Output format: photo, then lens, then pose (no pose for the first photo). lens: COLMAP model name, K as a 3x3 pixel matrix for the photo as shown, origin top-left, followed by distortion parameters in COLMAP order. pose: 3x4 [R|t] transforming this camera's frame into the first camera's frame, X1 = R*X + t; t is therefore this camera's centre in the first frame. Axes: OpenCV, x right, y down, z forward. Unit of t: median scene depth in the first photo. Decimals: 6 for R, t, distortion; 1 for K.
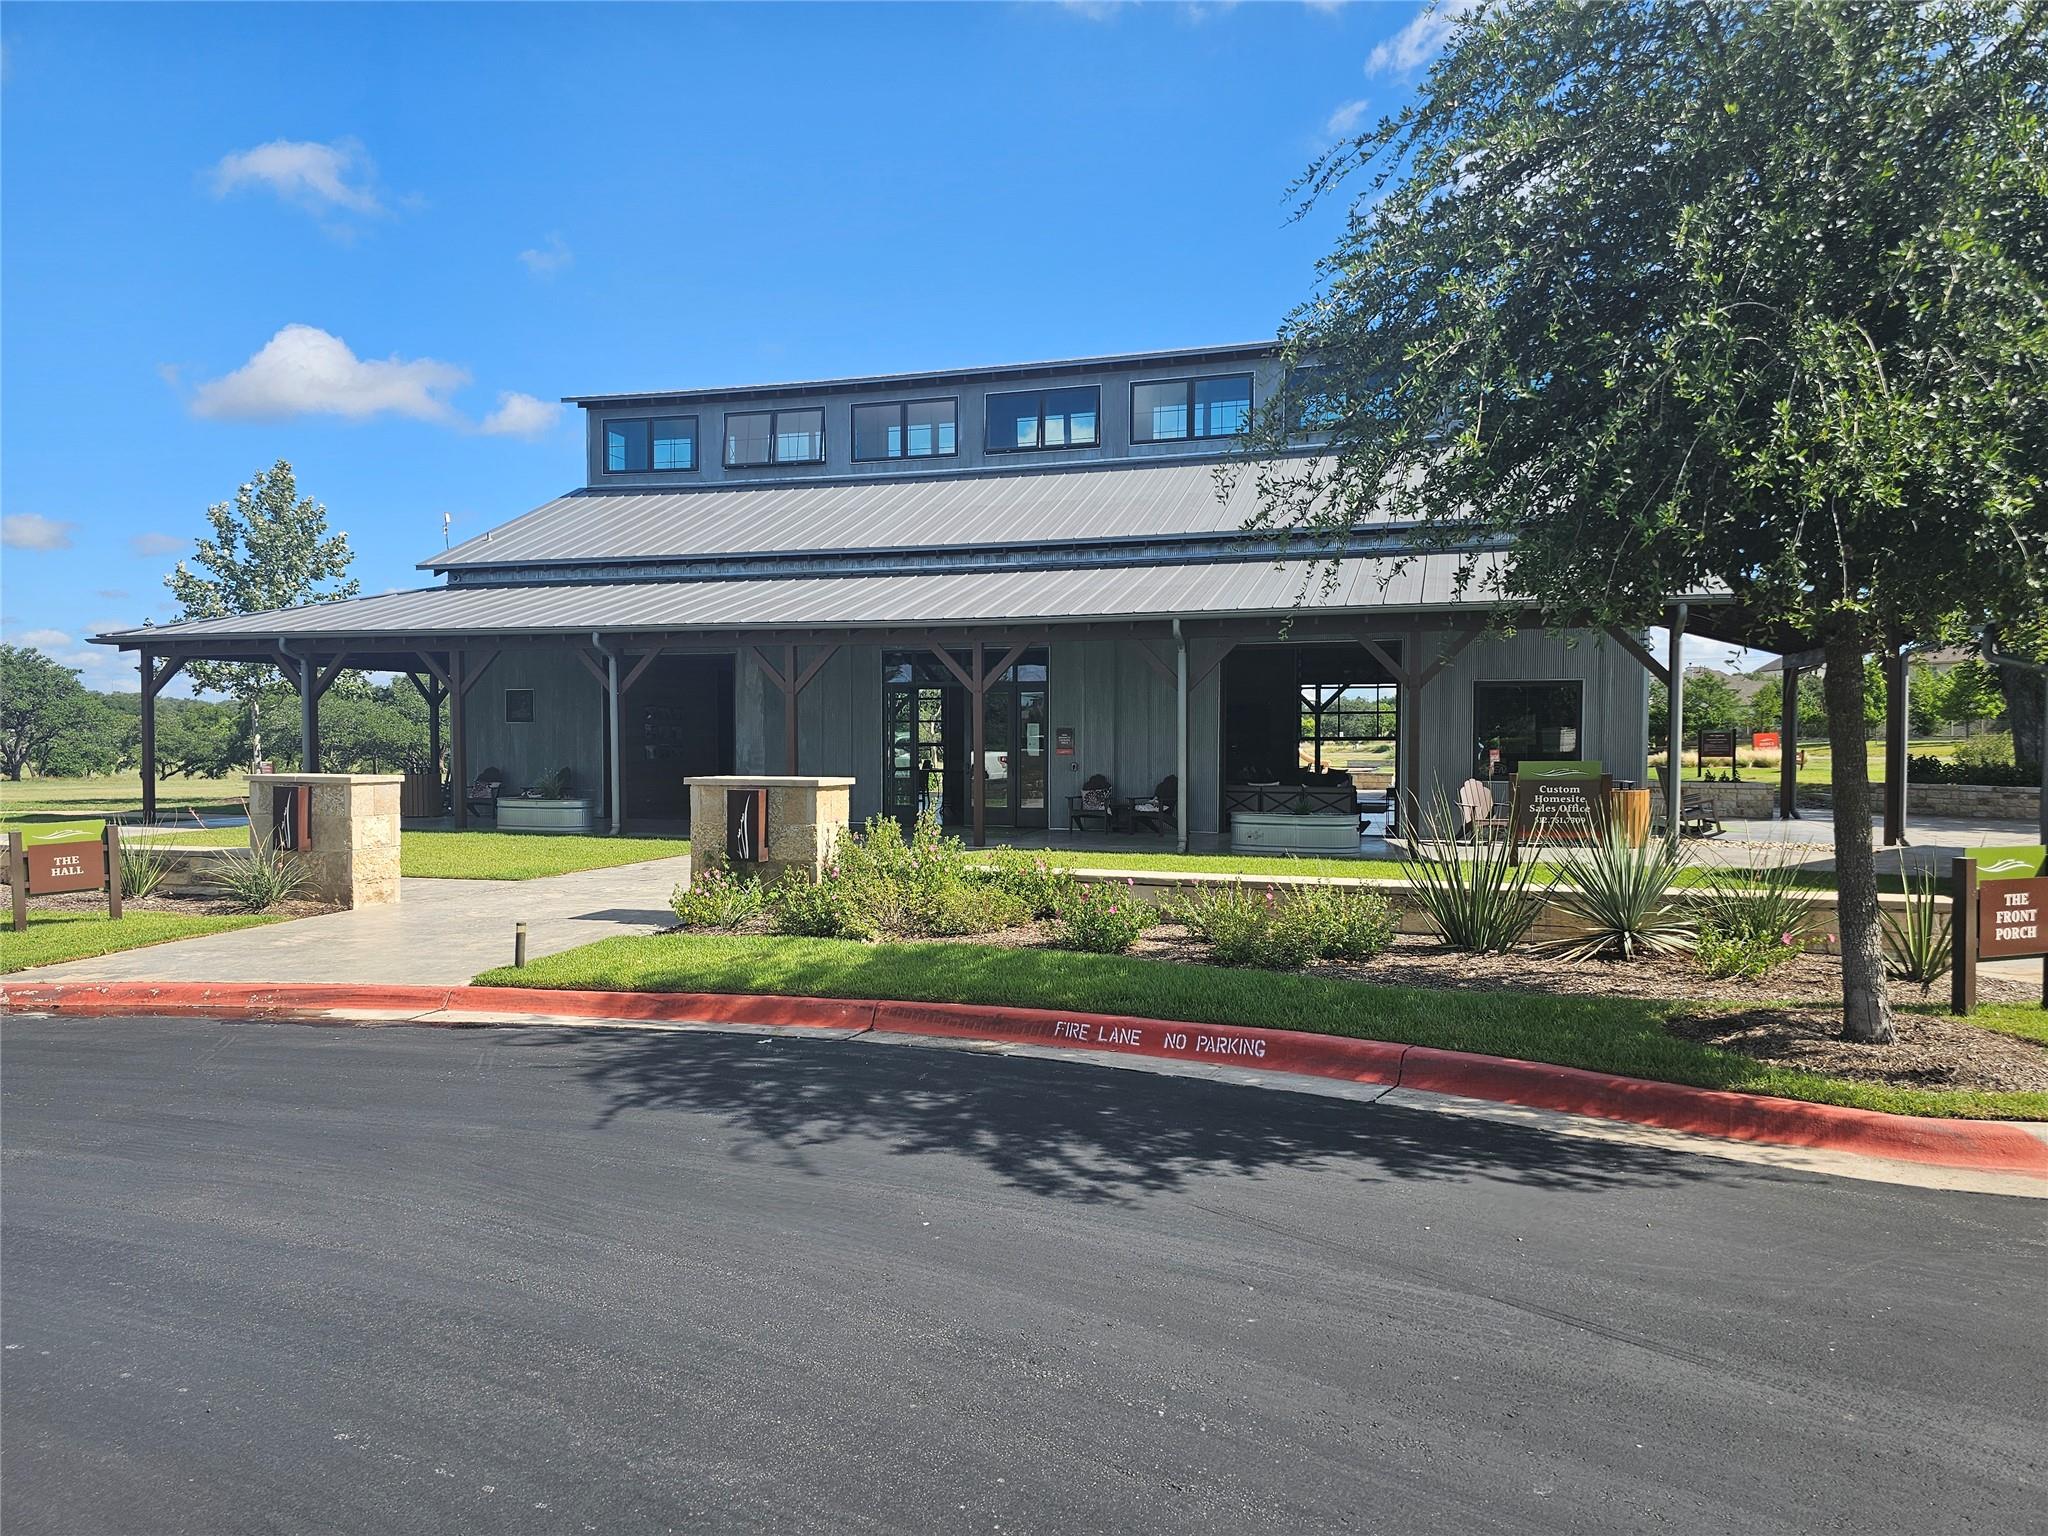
lens RADIAL K [[1314.5, 0, 1047.0], [0, 1314.5, 769.3], [0, 0, 1]] dist [0.016339, -0.029479]
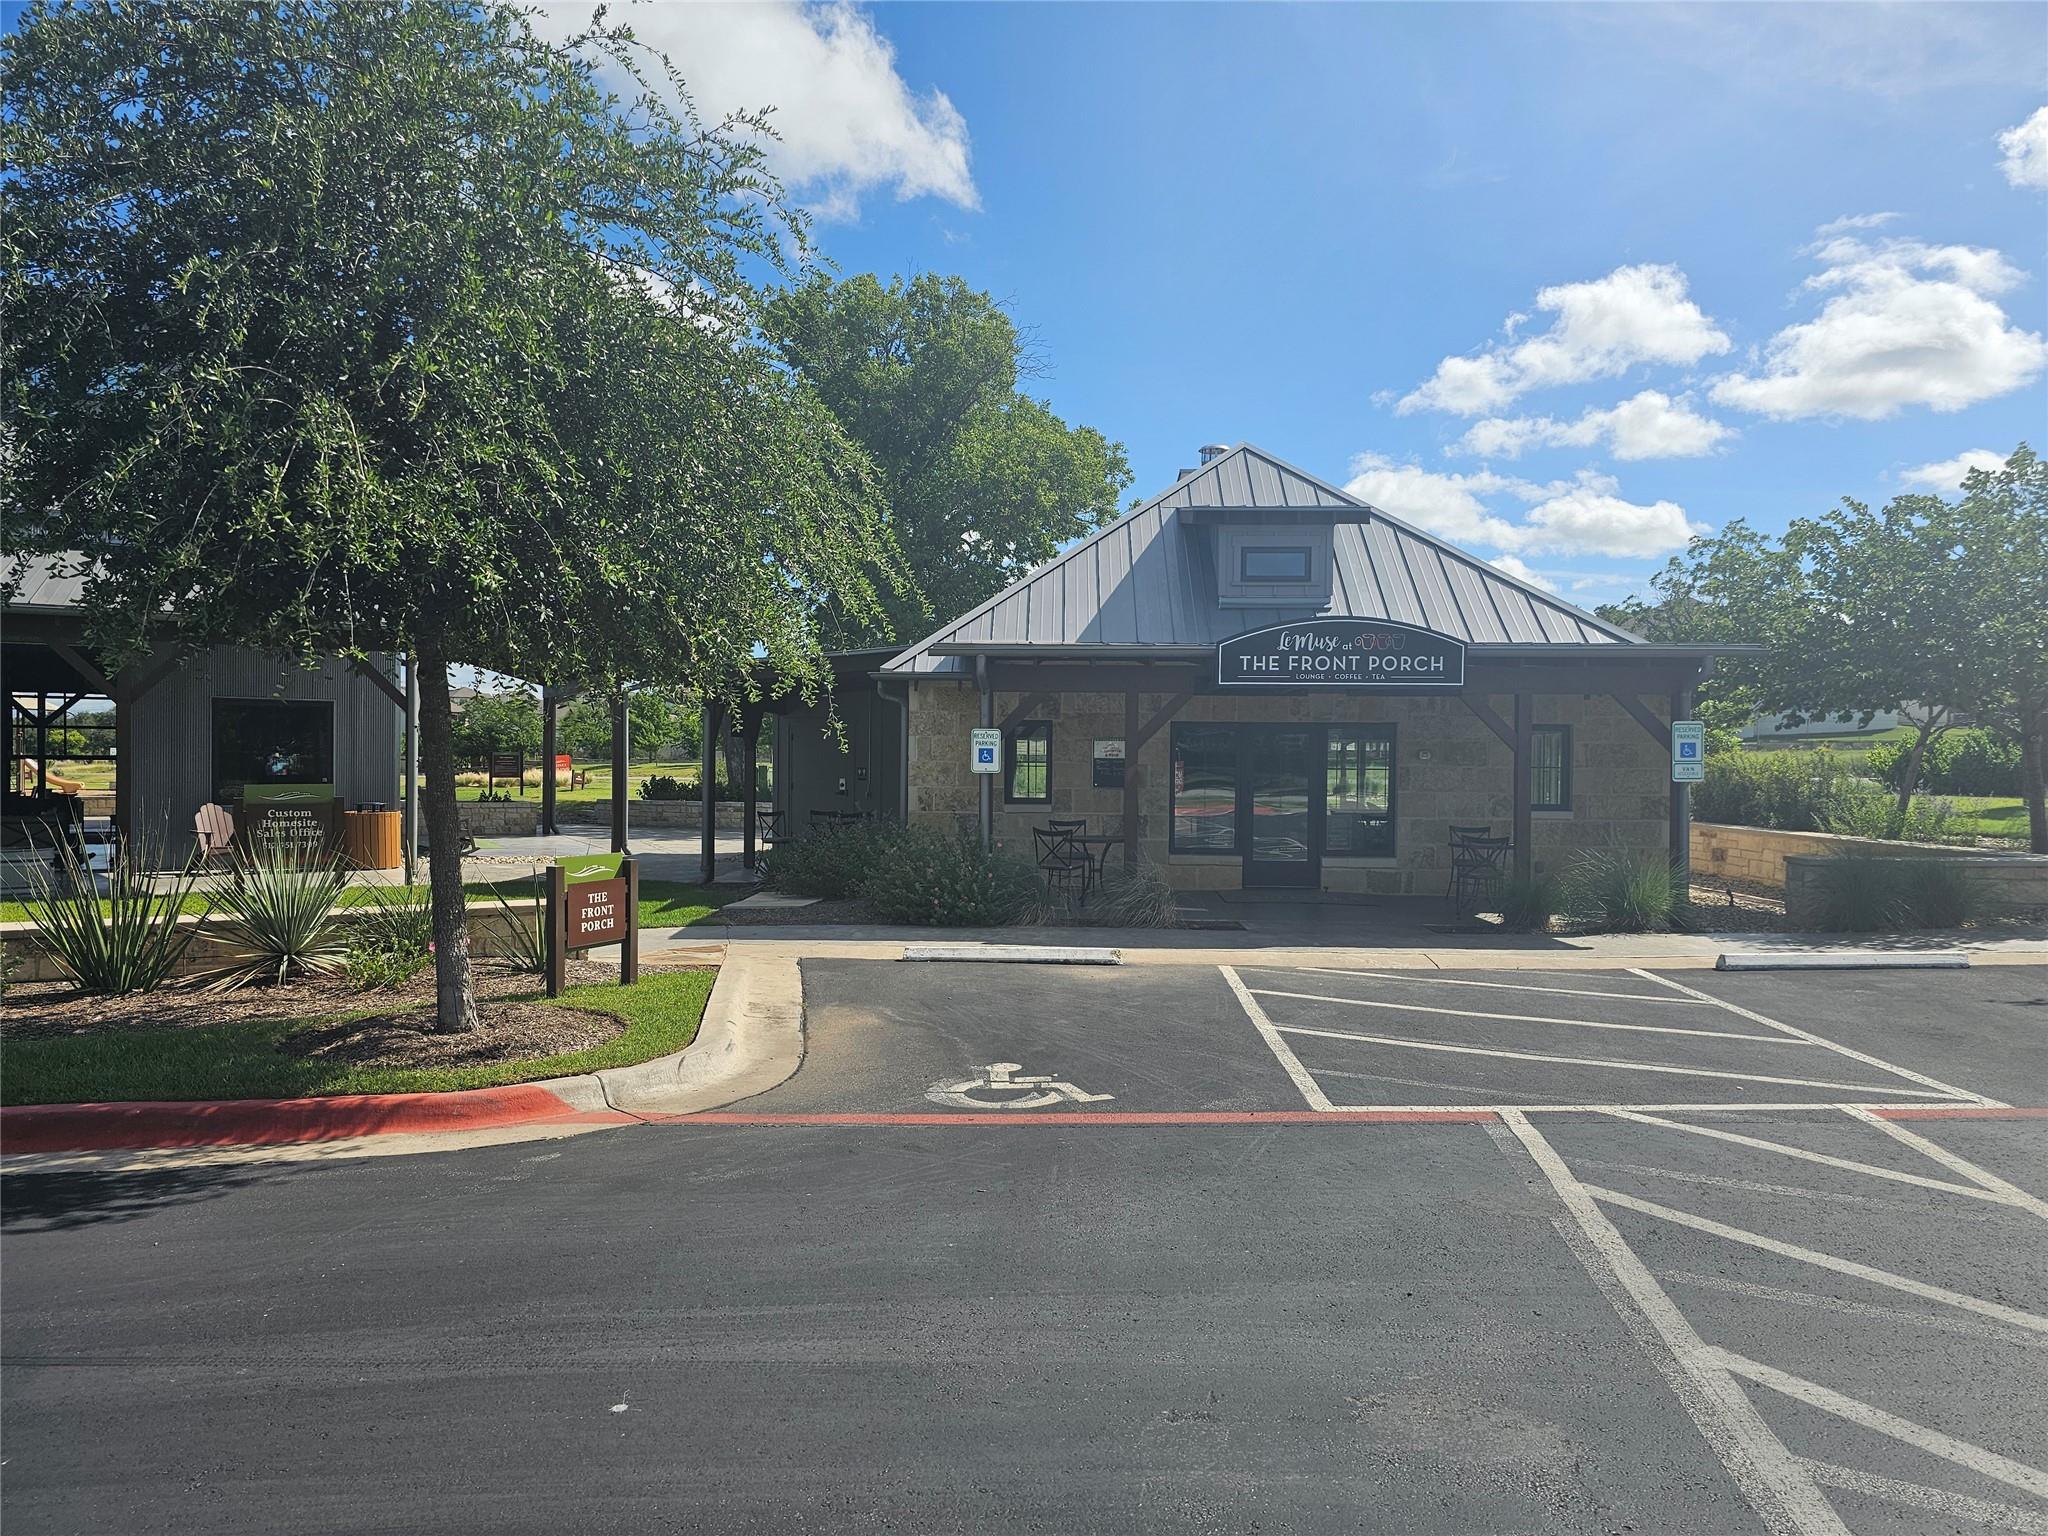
lens RADIAL K [[1314.5, 0, 1047.0], [0, 1314.5, 769.3], [0, 0, 1]] dist [0.016339, -0.029479]
pose [[0.680003, 0.001784, 0.733208, 0.128927], [0.008758, 0.999906, -0.010555, -0.004409], [-0.733157, 0.013599, 0.679923, -0.153299]]
